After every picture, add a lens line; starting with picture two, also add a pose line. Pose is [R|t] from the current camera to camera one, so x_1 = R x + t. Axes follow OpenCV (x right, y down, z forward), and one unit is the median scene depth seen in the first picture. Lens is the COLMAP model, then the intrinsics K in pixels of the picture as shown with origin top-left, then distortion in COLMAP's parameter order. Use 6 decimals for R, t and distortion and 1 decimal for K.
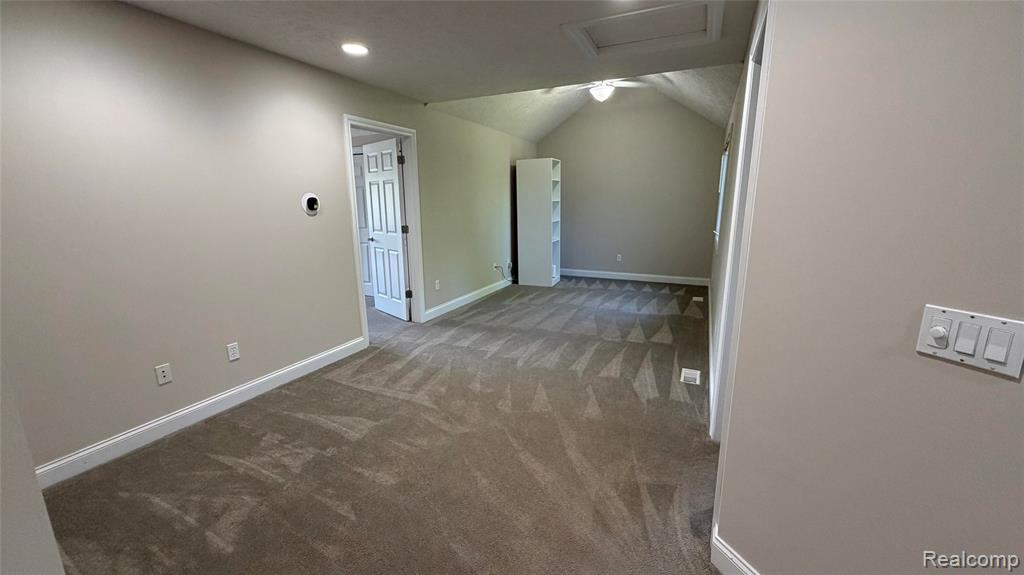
lens RADIAL K [[406.7, 0, 507.8], [0, 406.7, 289.5], [0, 0, 1]] dist [0.000041, -0.000023]
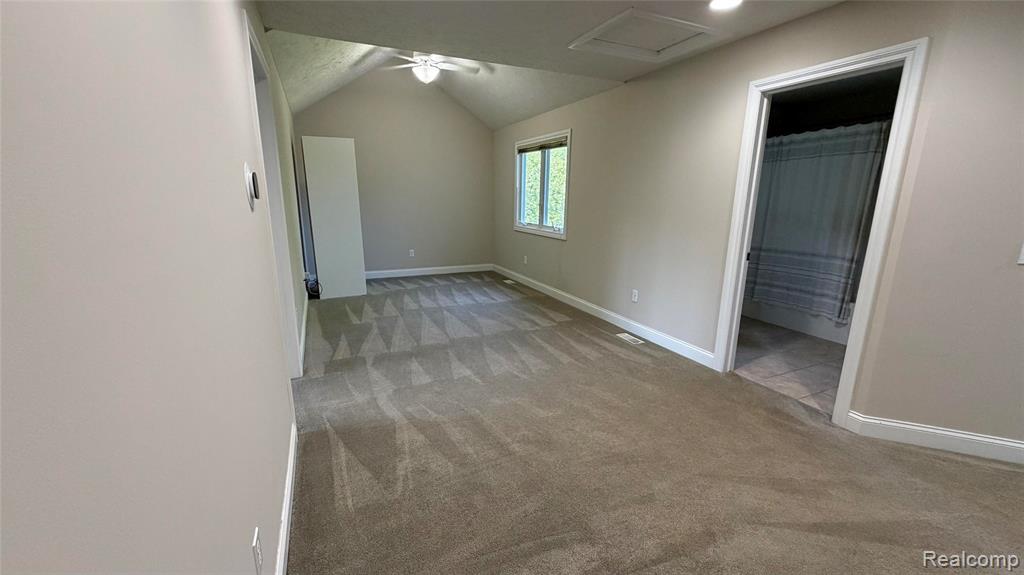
lens RADIAL K [[406.7, 0, 507.8], [0, 406.7, 289.5], [0, 0, 1]] dist [0.000041, -0.000023]
pose [[0.643107, -0.158795, 0.749131, -0.499722], [0.149696, 0.985459, 0.080381, -0.061403], [-0.751003, 0.060449, 0.657526, 0.351878]]
